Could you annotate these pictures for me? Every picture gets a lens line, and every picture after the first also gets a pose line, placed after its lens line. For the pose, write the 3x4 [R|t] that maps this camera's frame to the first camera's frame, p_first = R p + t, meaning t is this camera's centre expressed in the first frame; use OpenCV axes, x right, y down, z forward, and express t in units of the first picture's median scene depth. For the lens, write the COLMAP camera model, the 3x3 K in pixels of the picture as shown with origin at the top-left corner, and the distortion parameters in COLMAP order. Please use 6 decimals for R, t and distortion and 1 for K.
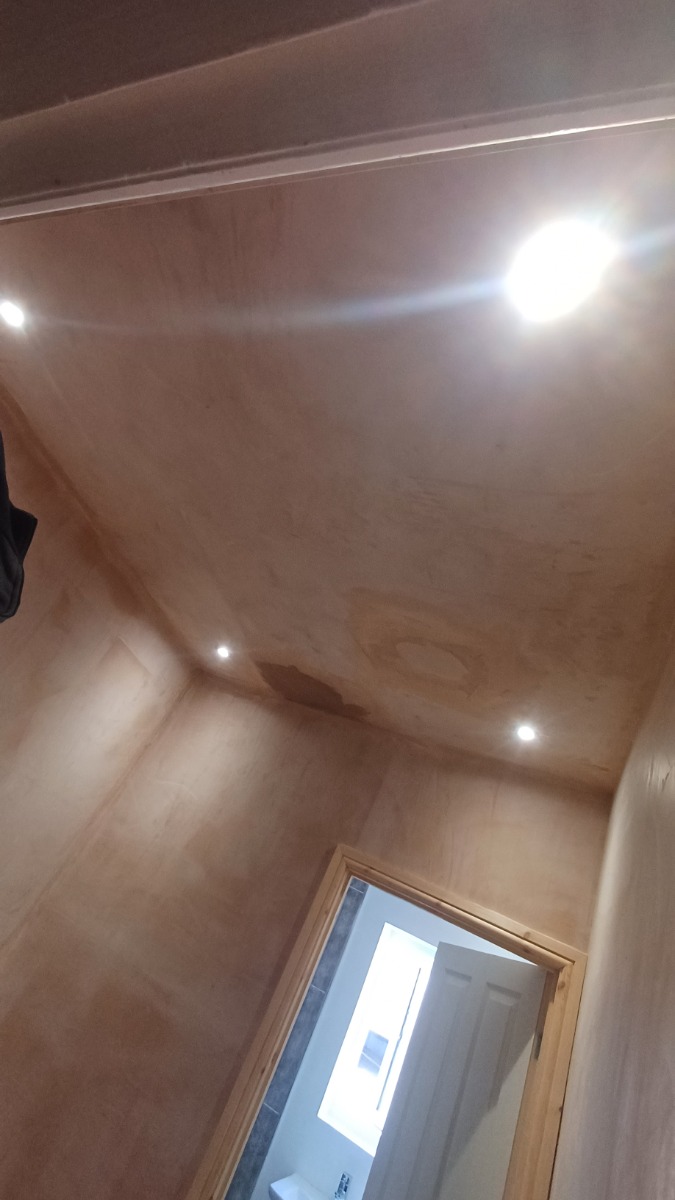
lens RADIAL K [[545.9, 0, 334.2], [0, 545.9, 604.5], [0, 0, 1]] dist [0.003600, 0.001723]
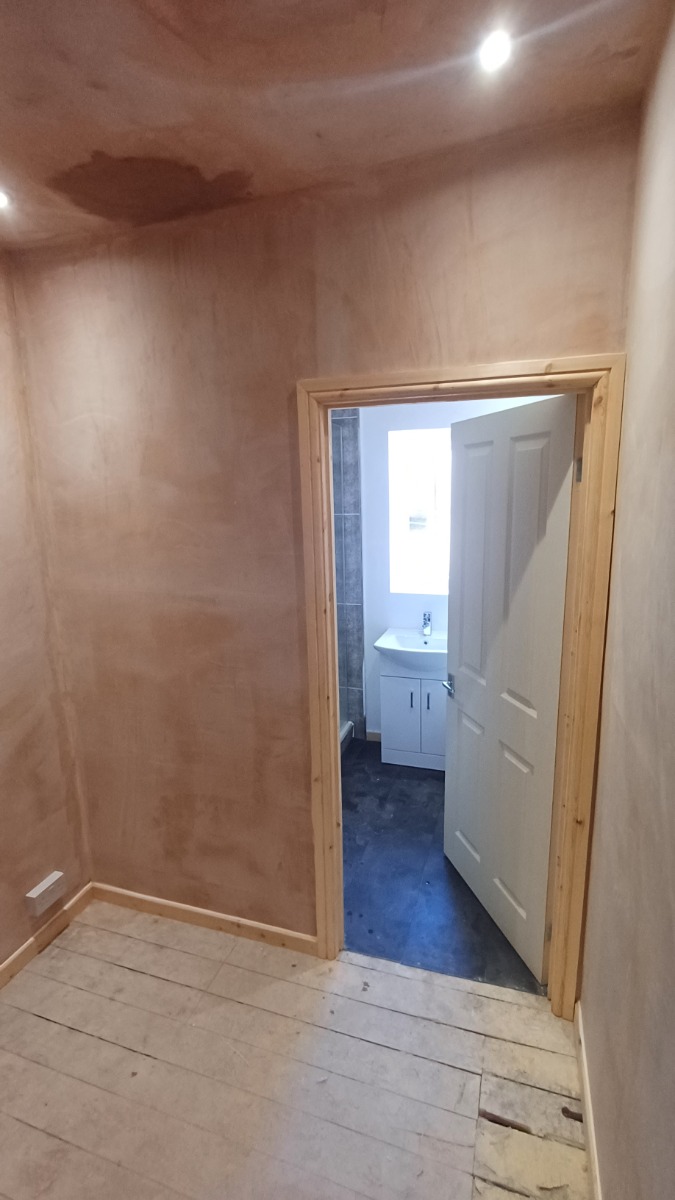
lens RADIAL K [[551.5, 0, 334.7], [0, 551.5, 605.6], [0, 0, 1]] dist [0.003441, 0.000142]
pose [[0.892413, -0.427128, -0.145469, 0.036293], [0.402438, 0.607632, 0.684710, 0.119991], [-0.204067, -0.669586, 0.714151, 0.223957]]
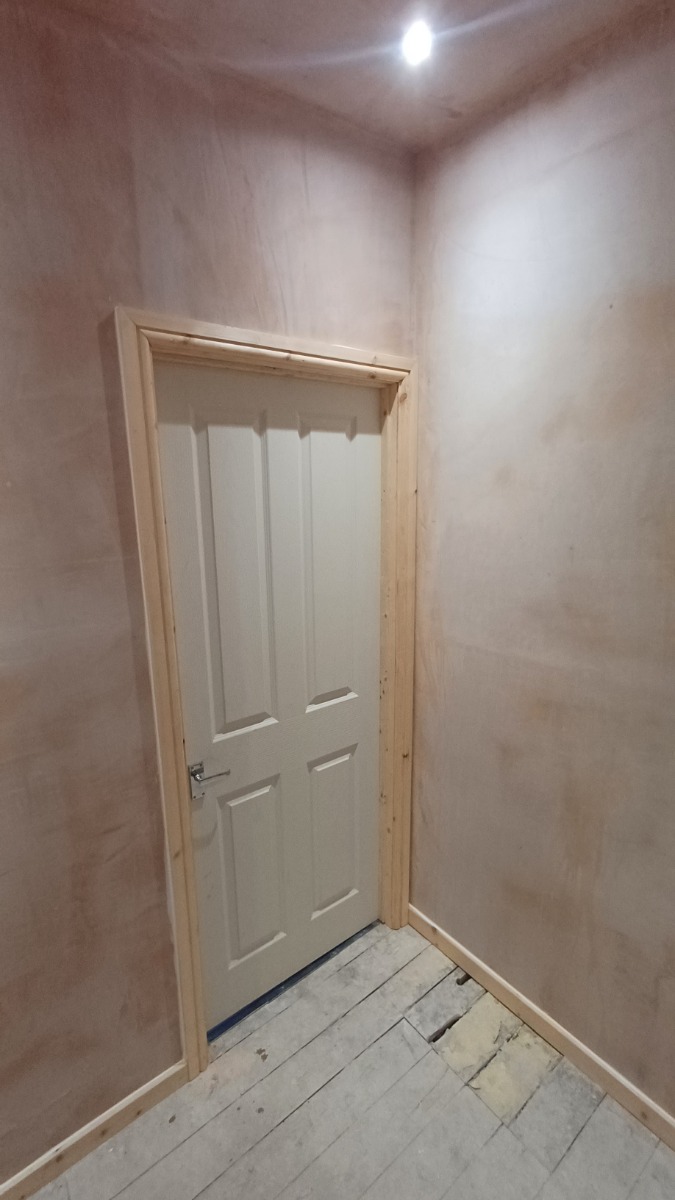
lens RADIAL K [[558.4, 0, 343.5], [0, 558.4, 603.8], [0, 0, 1]] dist [-0.002325, 0.010538]
pose [[0.527187, -0.584394, 0.616894, -0.405981], [-0.243962, 0.591318, 0.768652, 0.139961], [-0.813975, -0.555722, 0.169166, 0.595379]]
